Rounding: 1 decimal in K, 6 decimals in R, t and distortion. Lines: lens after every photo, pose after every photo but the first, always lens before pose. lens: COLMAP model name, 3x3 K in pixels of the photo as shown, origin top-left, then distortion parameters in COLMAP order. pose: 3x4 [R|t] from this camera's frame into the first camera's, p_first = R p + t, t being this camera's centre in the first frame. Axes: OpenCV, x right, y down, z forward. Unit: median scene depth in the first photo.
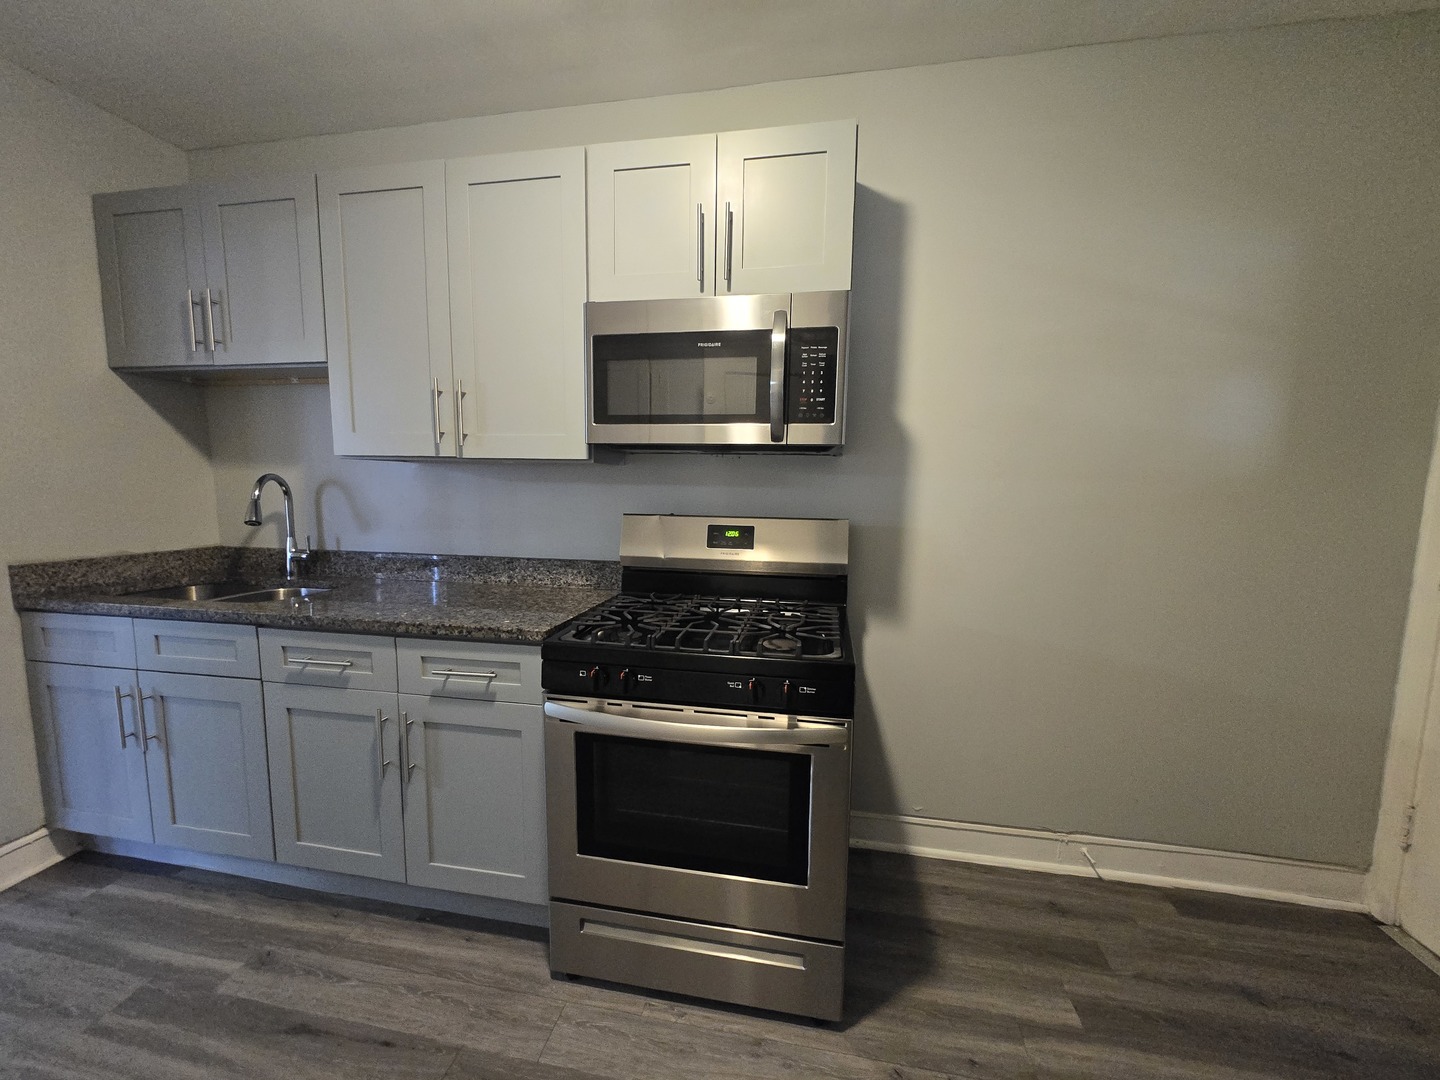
lens RADIAL K [[560.0, 0, 716.5], [0, 560.0, 552.1], [0, 0, 1]] dist [0.002302, -0.000236]
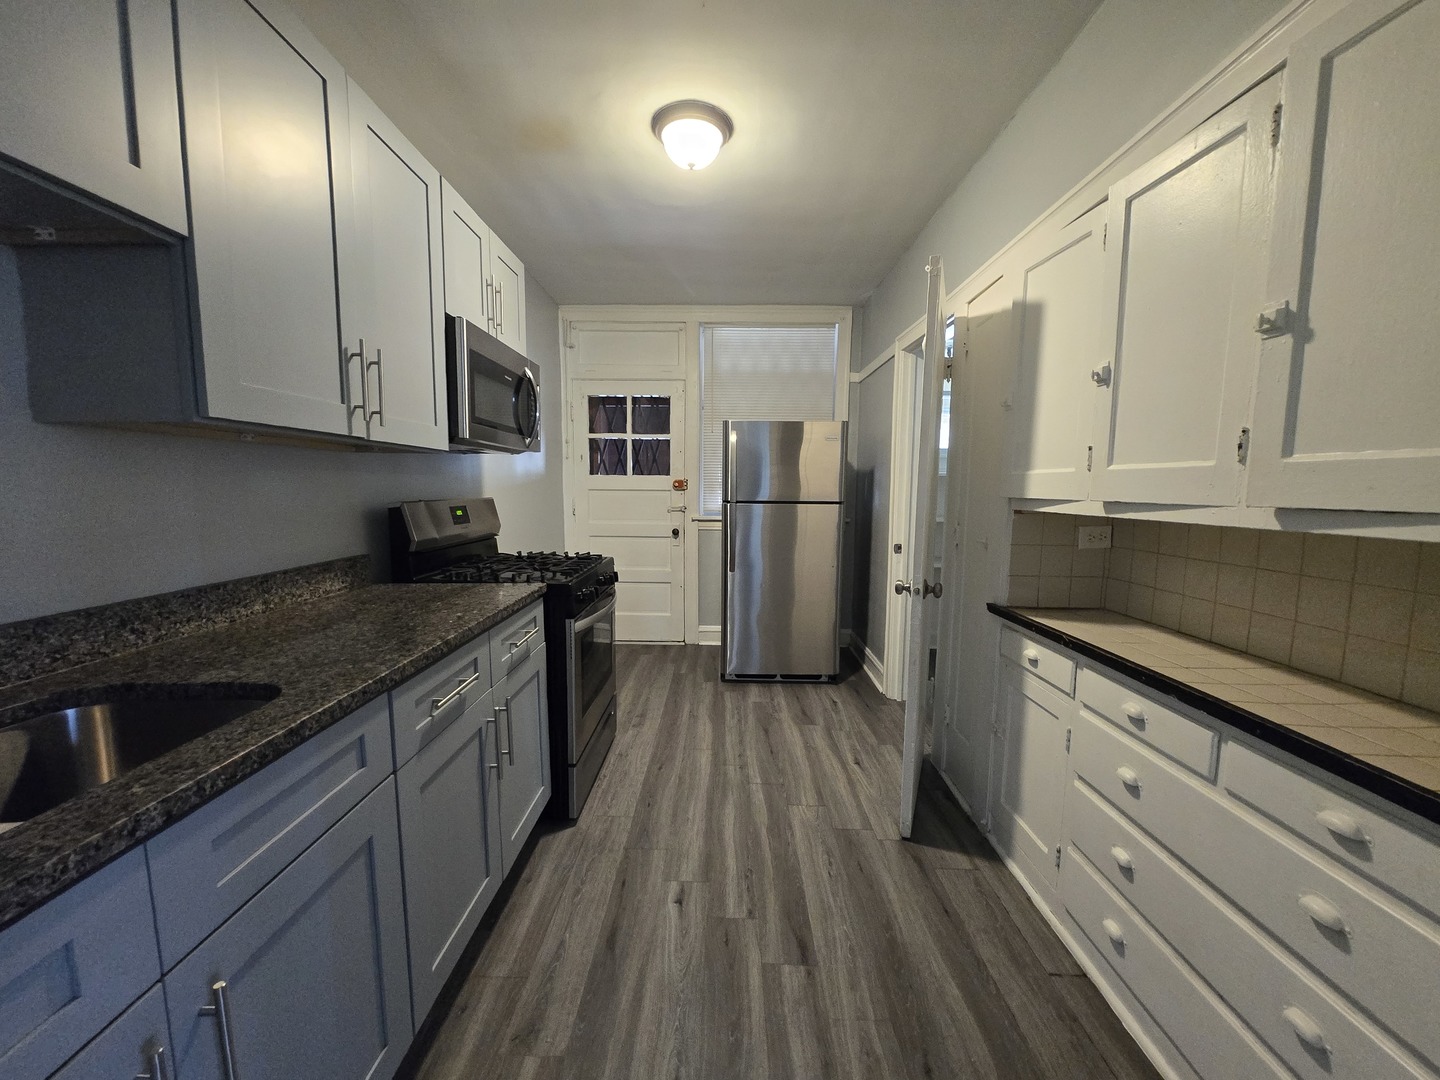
lens RADIAL K [[560.0, 0, 719.4], [0, 560.0, 542.3], [0, 0, 1]] dist [0.002302, -0.000236]
pose [[-0.170552, -0.116560, 0.978430, -1.178446], [0.108999, 0.984653, 0.136301, -0.066481], [-0.979302, 0.129894, -0.155229, 0.551398]]
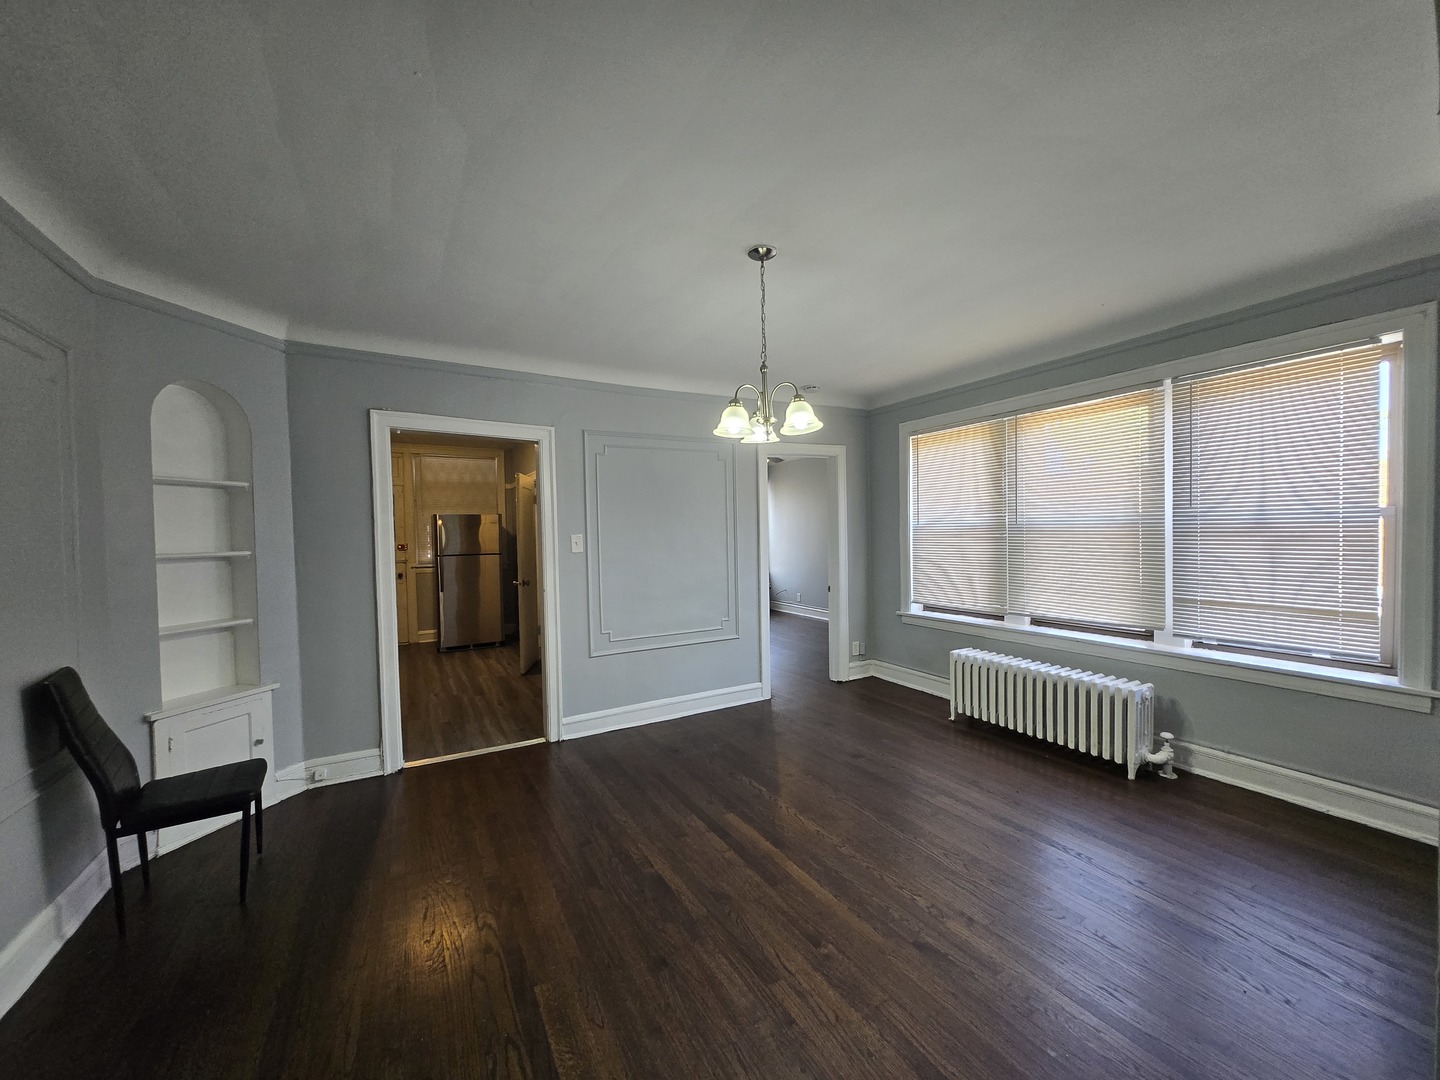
lens RADIAL K [[560.0, 0, 724.1], [0, 560.0, 544.8], [0, 0, 1]] dist [0.002302, -0.000236]
pose [[-0.646690, -0.027646, 0.762252, -3.023947], [0.101032, 0.987433, 0.121528, -0.241679], [-0.756032, 0.155603, -0.635770, 1.039964]]
